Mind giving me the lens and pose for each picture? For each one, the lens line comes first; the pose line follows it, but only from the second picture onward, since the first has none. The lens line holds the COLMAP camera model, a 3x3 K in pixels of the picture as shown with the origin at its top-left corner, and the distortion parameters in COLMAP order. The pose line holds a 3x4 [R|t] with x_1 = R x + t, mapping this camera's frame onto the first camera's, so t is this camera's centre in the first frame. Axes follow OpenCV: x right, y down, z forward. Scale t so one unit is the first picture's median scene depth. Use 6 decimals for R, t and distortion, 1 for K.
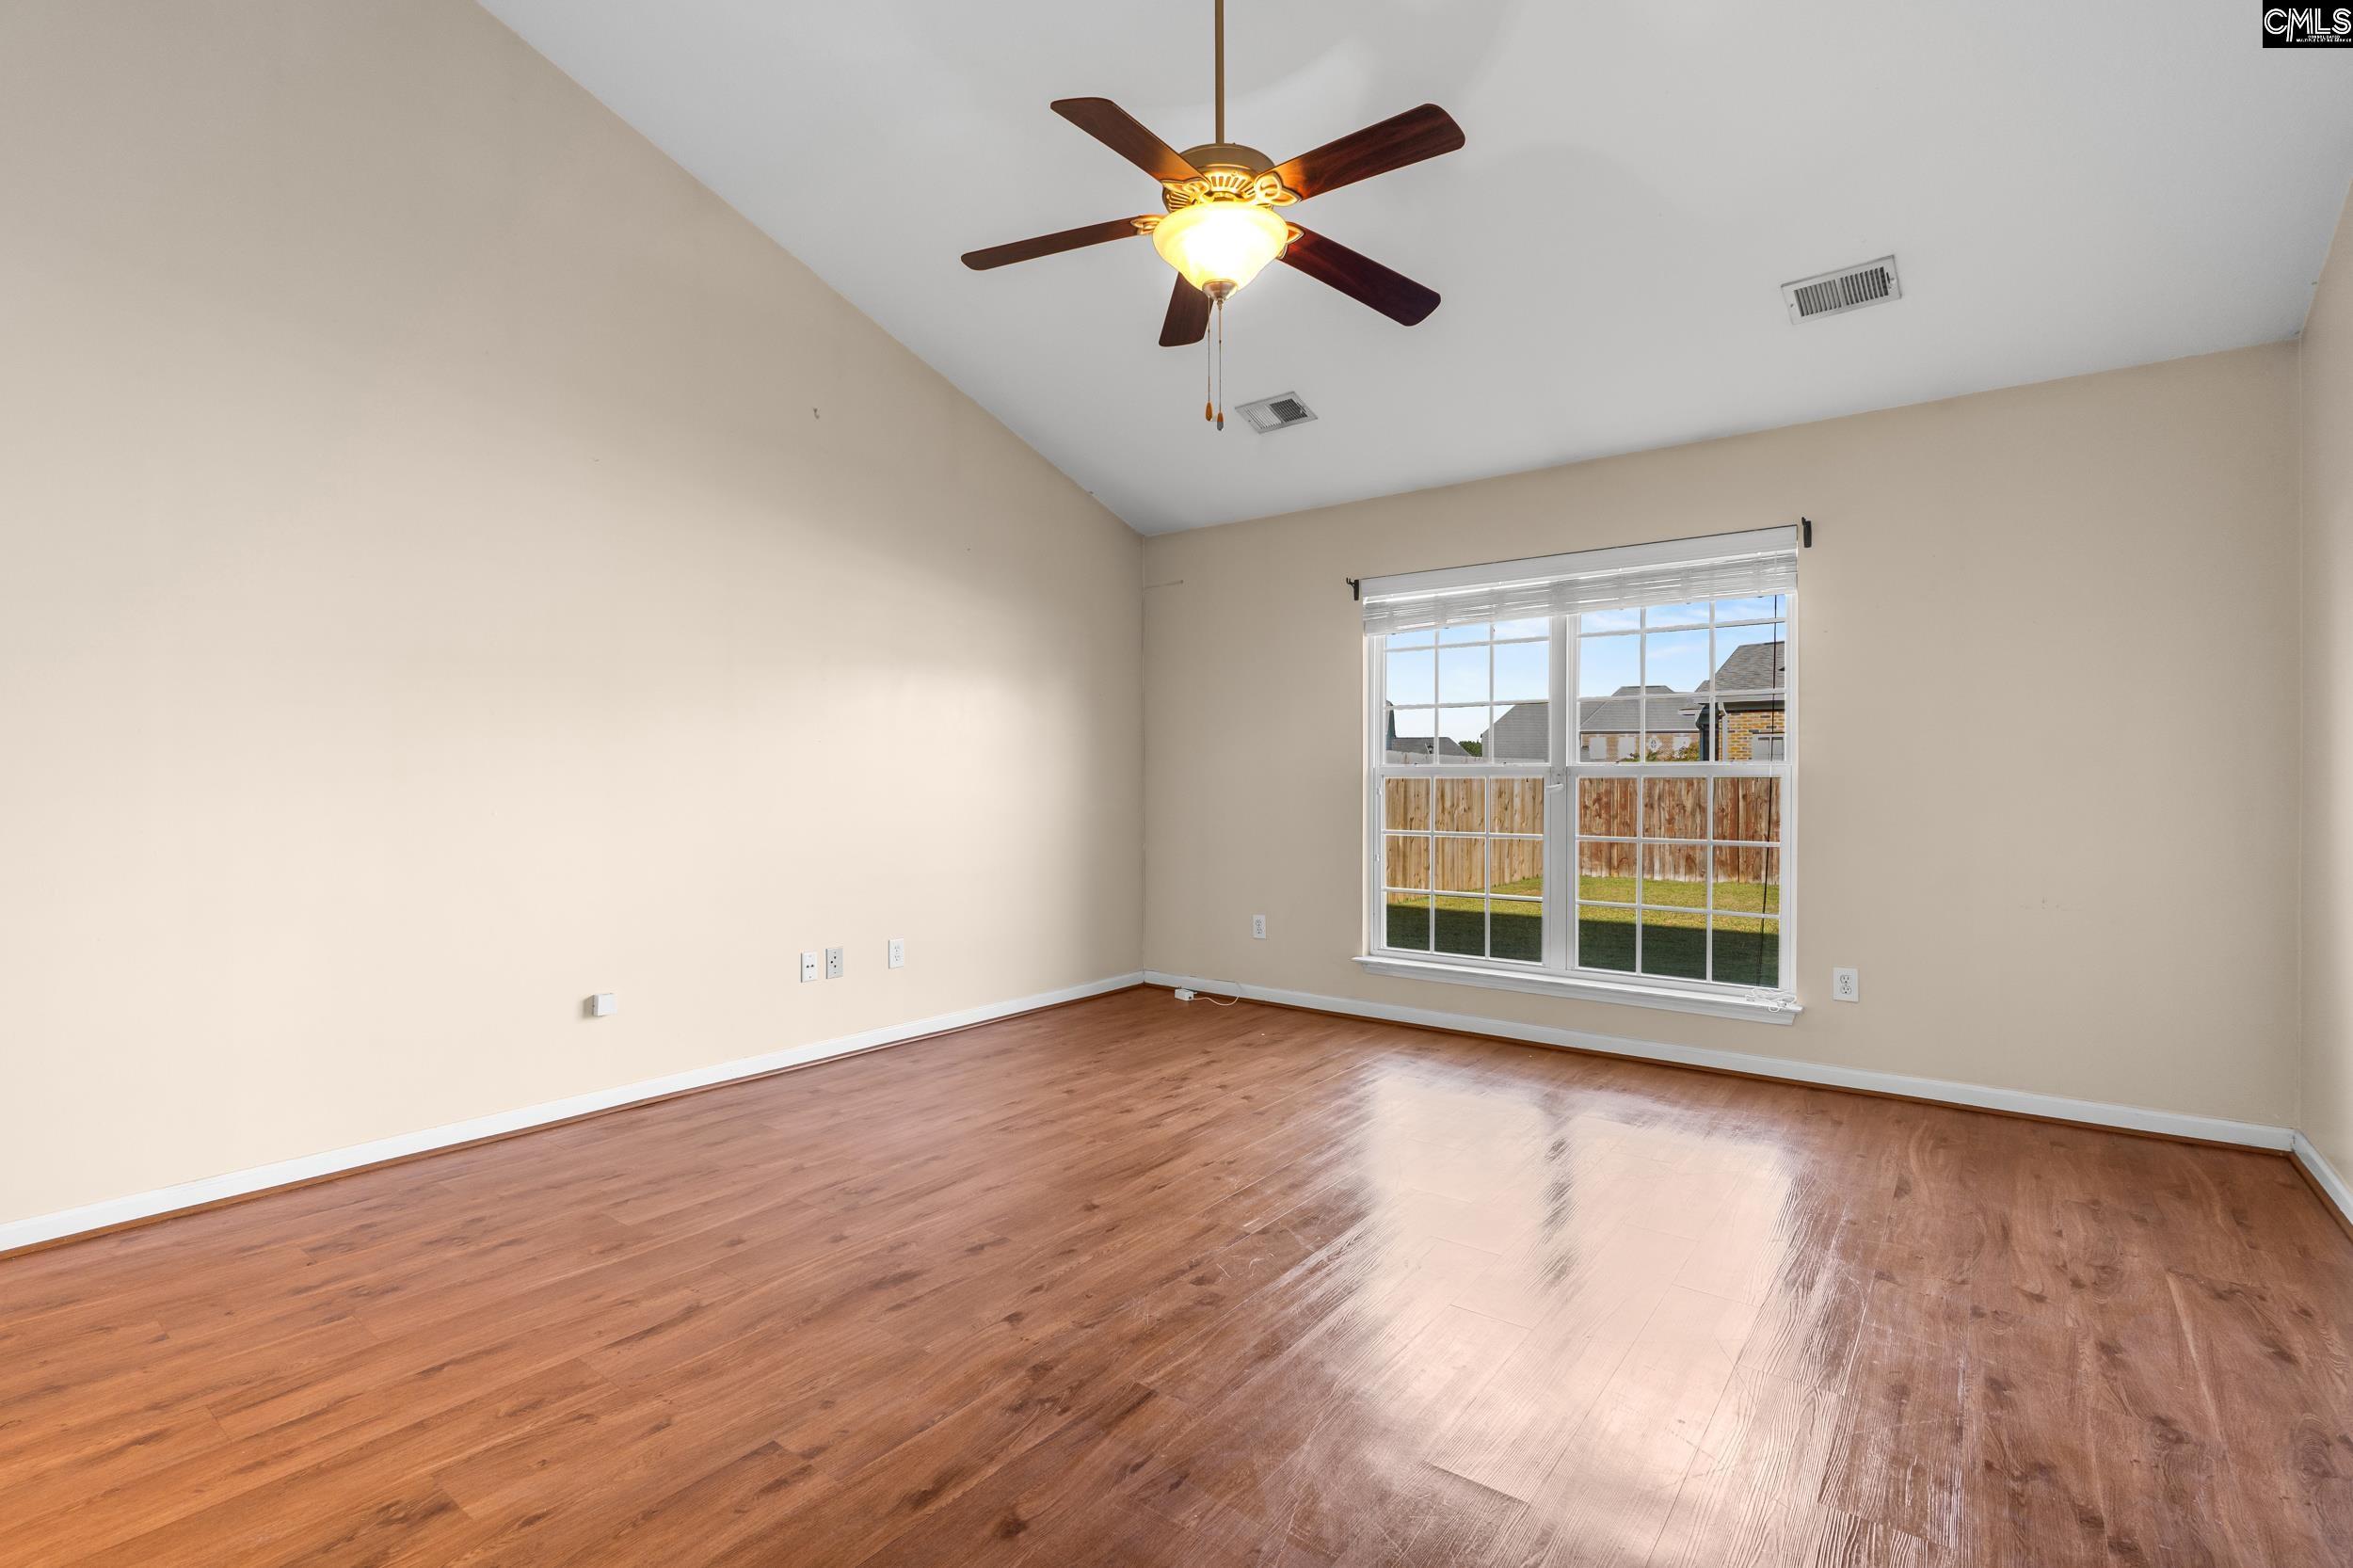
lens RADIAL K [[1085.1, 0, 1177.8], [0, 1085.1, 783.2], [0, 0, 1]] dist [-0.009706, 0.000301]
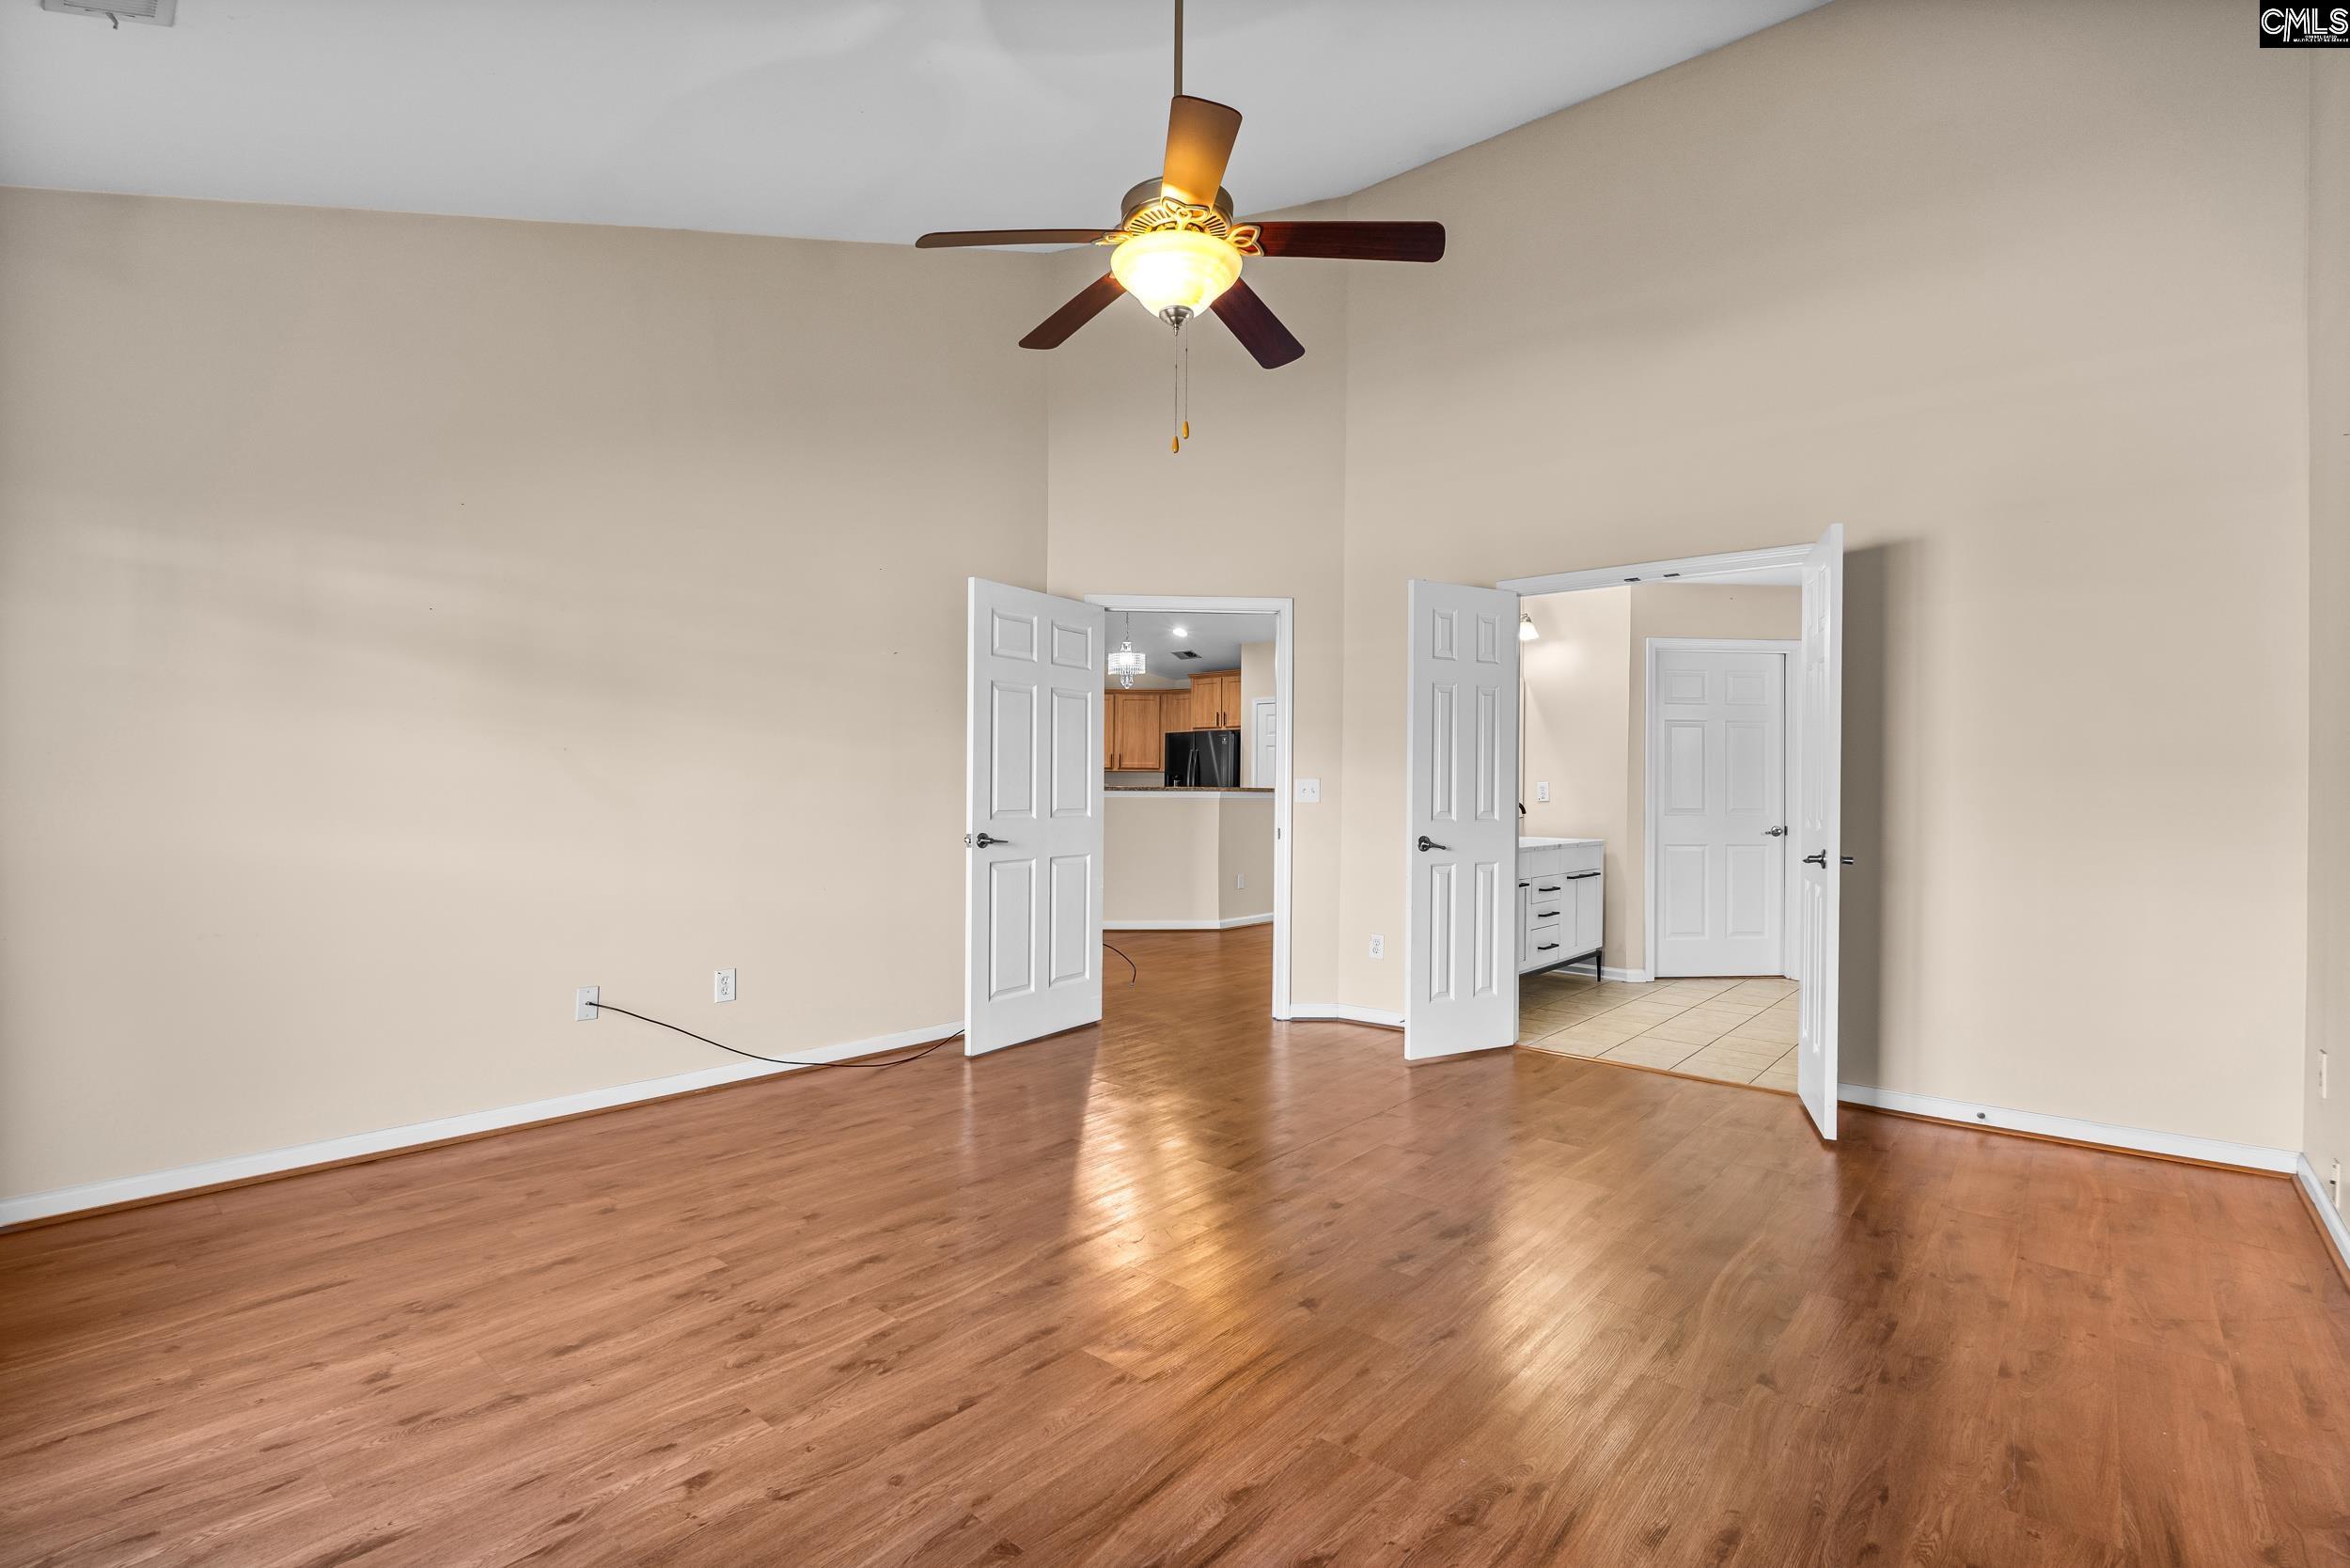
lens RADIAL K [[1083.8, 0, 1169.9], [0, 1083.8, 783.1], [0, 0, 1]] dist [-0.009706, 0.000301]
pose [[-0.997988, -0.012140, 0.062225, -0.020074], [-0.012080, 0.999926, 0.001334, -0.014129], [-0.062237, 0.000579, -0.998061, 1.874933]]
